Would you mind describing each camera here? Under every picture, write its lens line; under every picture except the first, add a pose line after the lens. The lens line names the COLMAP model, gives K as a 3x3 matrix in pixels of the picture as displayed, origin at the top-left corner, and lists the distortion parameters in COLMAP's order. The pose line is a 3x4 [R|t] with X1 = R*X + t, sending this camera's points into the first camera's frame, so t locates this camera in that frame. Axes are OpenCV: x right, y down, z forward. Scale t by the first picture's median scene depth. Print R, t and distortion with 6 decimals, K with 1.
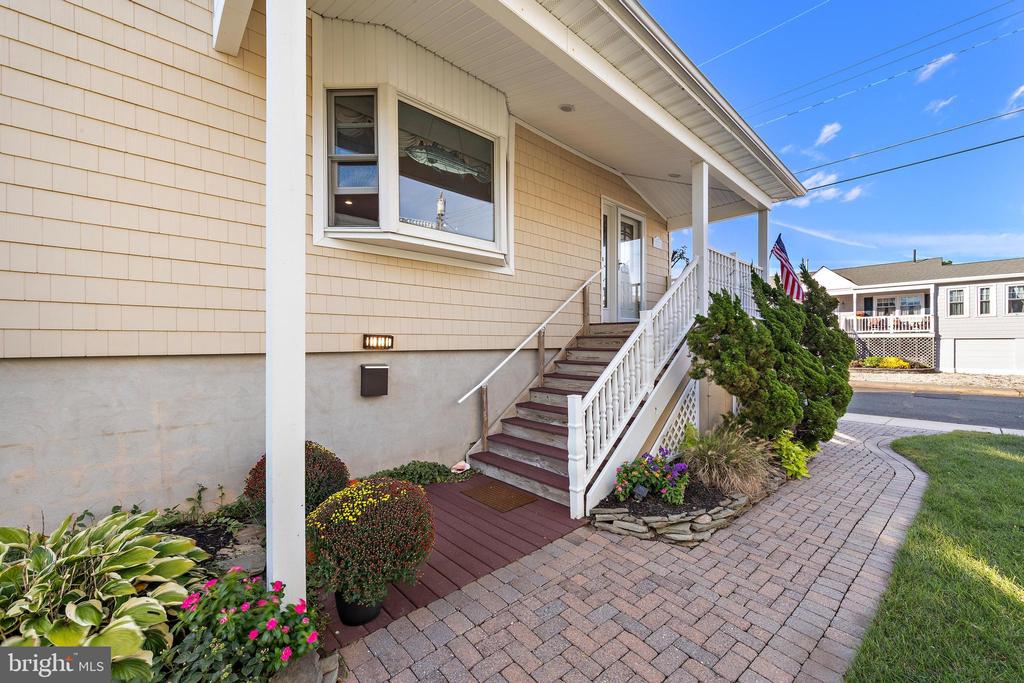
lens RADIAL K [[397.2, 0, 510.9], [0, 397.2, 343.7], [0, 0, 1]] dist [0.011429, 0.000423]
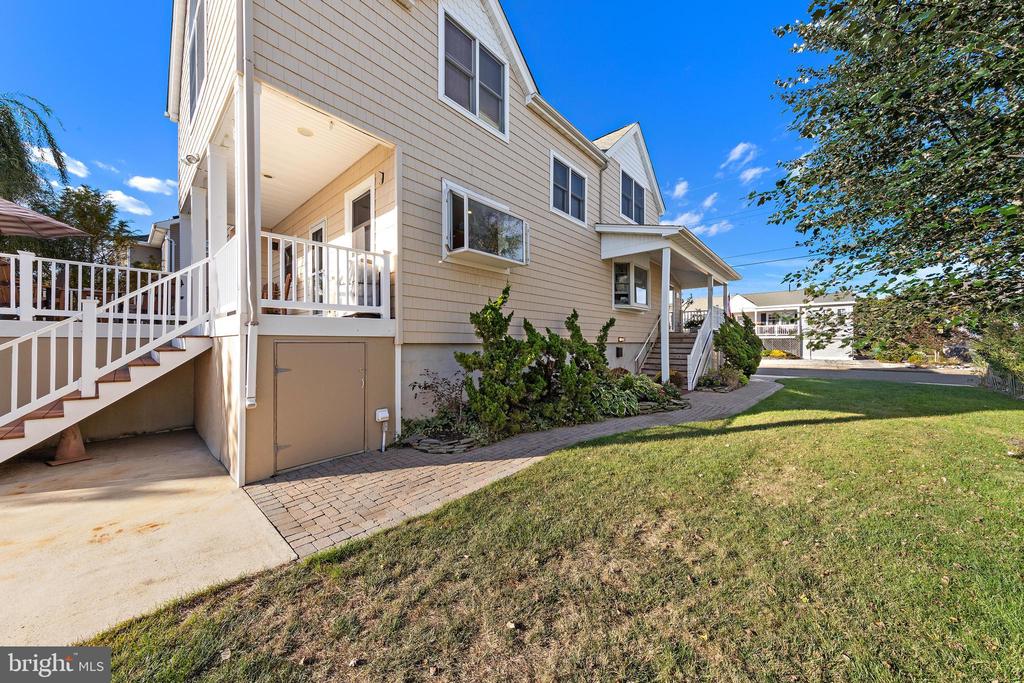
lens RADIAL K [[336.6, 0, 505.8], [0, 336.6, 342.5], [0, 0, 1]] dist [0.008586, -0.000054]
pose [[0.996657, 0.002048, 0.081677, -0.290709], [-0.002050, 0.999998, -0.000065, 0.004203], [-0.081677, -0.000103, 0.996659, -0.313066]]
